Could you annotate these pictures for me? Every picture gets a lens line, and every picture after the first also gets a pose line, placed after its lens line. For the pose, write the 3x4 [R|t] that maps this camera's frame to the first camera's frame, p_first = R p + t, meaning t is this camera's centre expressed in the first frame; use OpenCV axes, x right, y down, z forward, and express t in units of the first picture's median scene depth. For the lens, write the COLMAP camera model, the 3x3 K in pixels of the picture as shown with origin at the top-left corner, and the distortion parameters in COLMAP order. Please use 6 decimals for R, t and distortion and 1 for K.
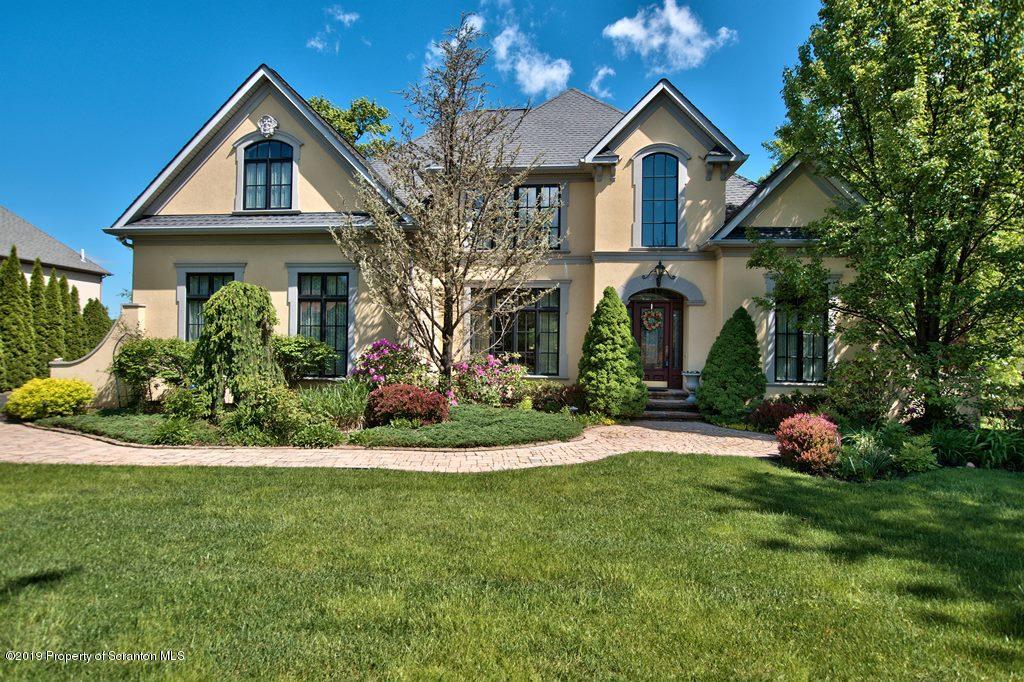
lens RADIAL K [[545.4, 0, 506.6], [0, 545.4, 347.0], [0, 0, 1]] dist [-0.016658, -0.000234]
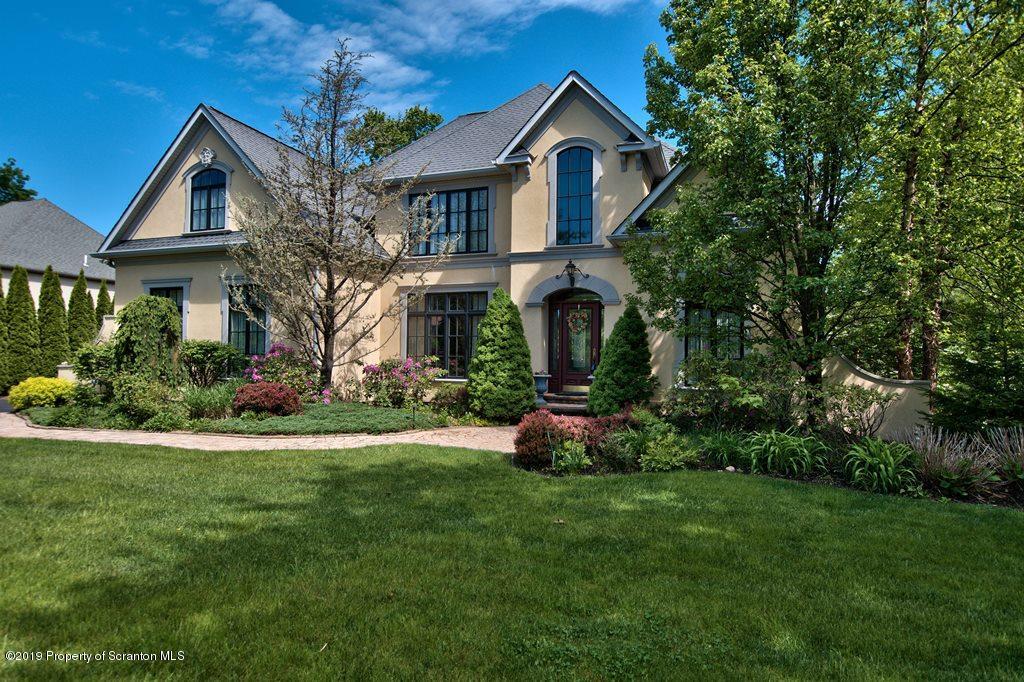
lens RADIAL K [[624.0, 0, 506.7], [0, 624.0, 342.5], [0, 0, 1]] dist [-0.000215, 0.000083]
pose [[0.967468, -0.010664, -0.252767, 0.498610], [0.003738, 0.999605, -0.027862, 0.020194], [0.252964, 0.026011, 0.967126, -0.098120]]
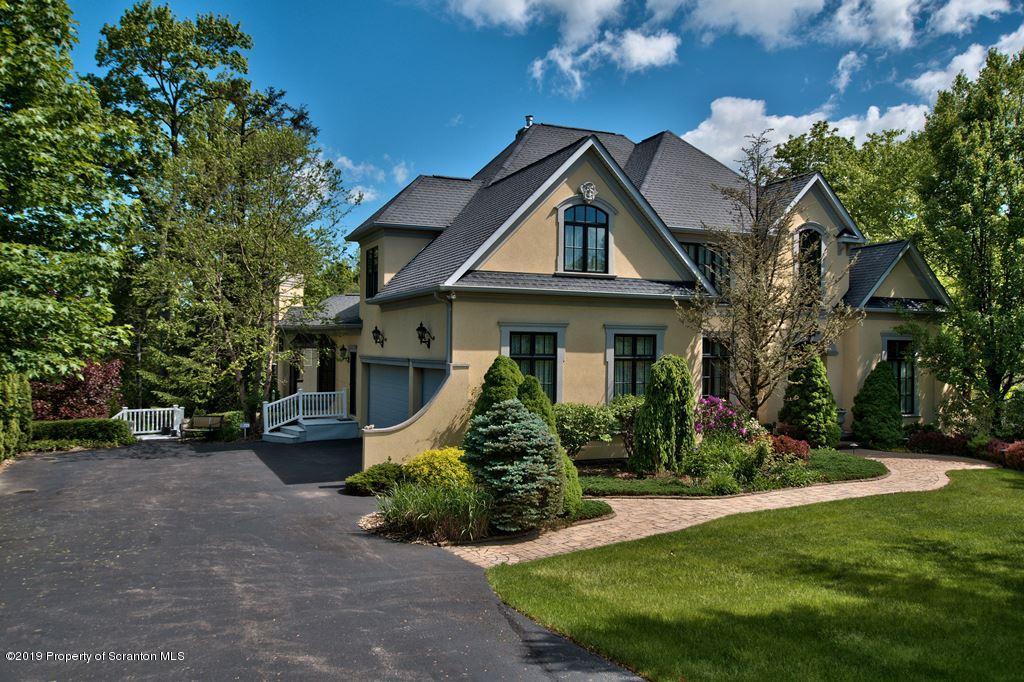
lens RADIAL K [[810.9, 0, 507.8], [0, 810.9, 347.4], [0, 0, 1]] dist [0.010258, 0.007650]
pose [[0.871057, -0.005340, 0.491153, -1.355055], [0.001815, 0.999969, 0.007653, -0.123213], [-0.491179, -0.005775, 0.871040, -0.285601]]
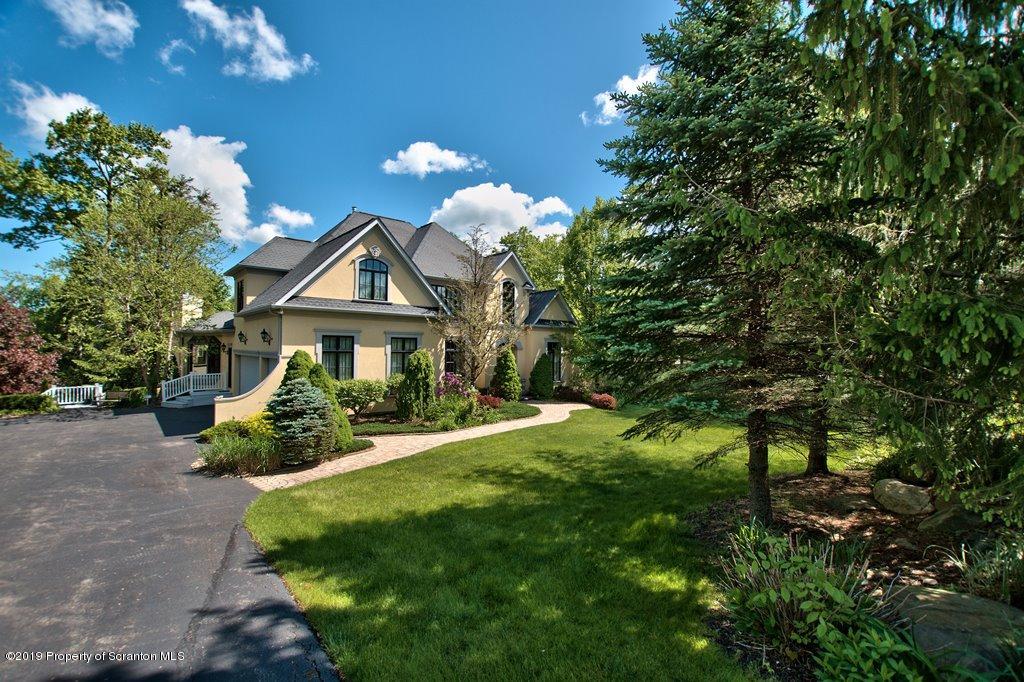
lens RADIAL K [[447.4, 0, 506.6], [0, 447.4, 347.9], [0, 0, 1]] dist [-0.034271, 0.005902]
pose [[0.681111, -0.005779, 0.732157, -1.208200], [-0.004914, 0.999910, 0.012464, -0.122088], [-0.732163, -0.012087, 0.681022, -0.280904]]
